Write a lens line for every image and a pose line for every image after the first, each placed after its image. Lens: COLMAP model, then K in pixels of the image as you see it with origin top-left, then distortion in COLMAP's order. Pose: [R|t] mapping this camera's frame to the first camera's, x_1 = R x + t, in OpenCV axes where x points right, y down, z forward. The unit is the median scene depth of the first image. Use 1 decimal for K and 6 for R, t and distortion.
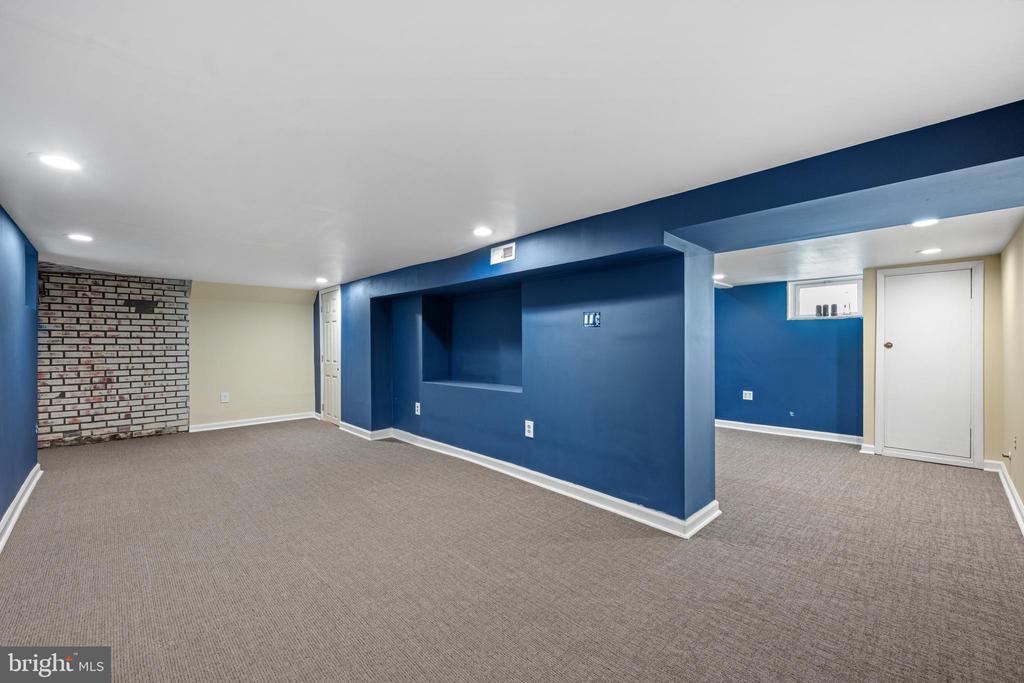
lens RADIAL K [[417.4, 0, 512.0], [0, 417.4, 341.5], [0, 0, 1]] dist [0.001028, 0.000025]
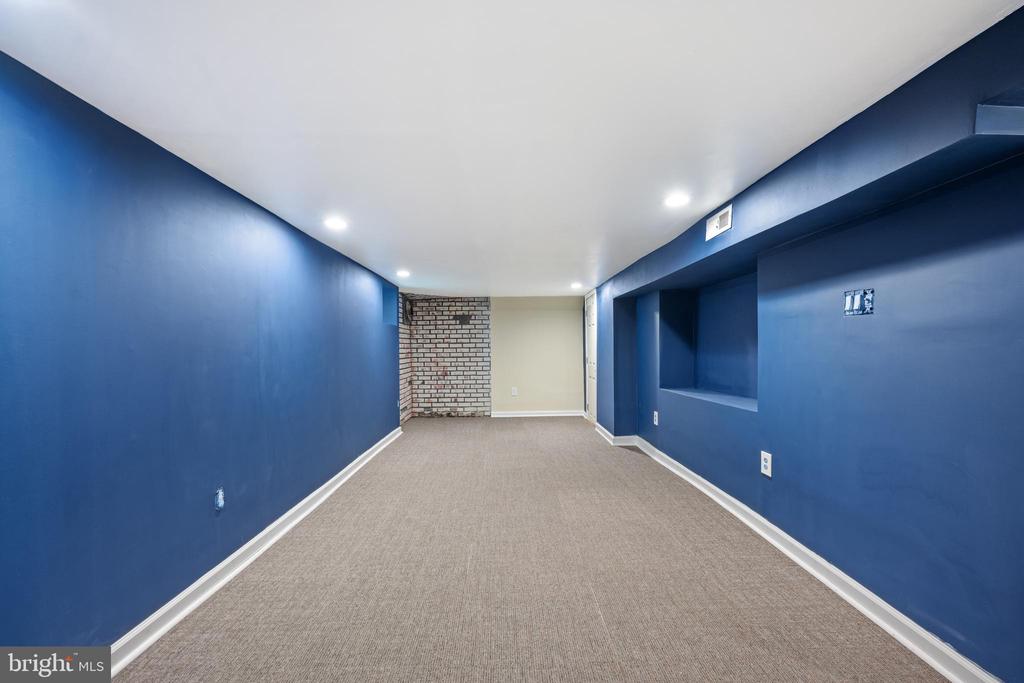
lens RADIAL K [[415.1, 0, 513.1], [0, 415.1, 354.9], [0, 0, 1]] dist [-0.000274, 0.000046]
pose [[0.733355, 0.006171, -0.679817, 0.148288], [0.011556, 0.999701, 0.021542, 0.002918], [0.679747, -0.023654, 0.733065, 0.139311]]
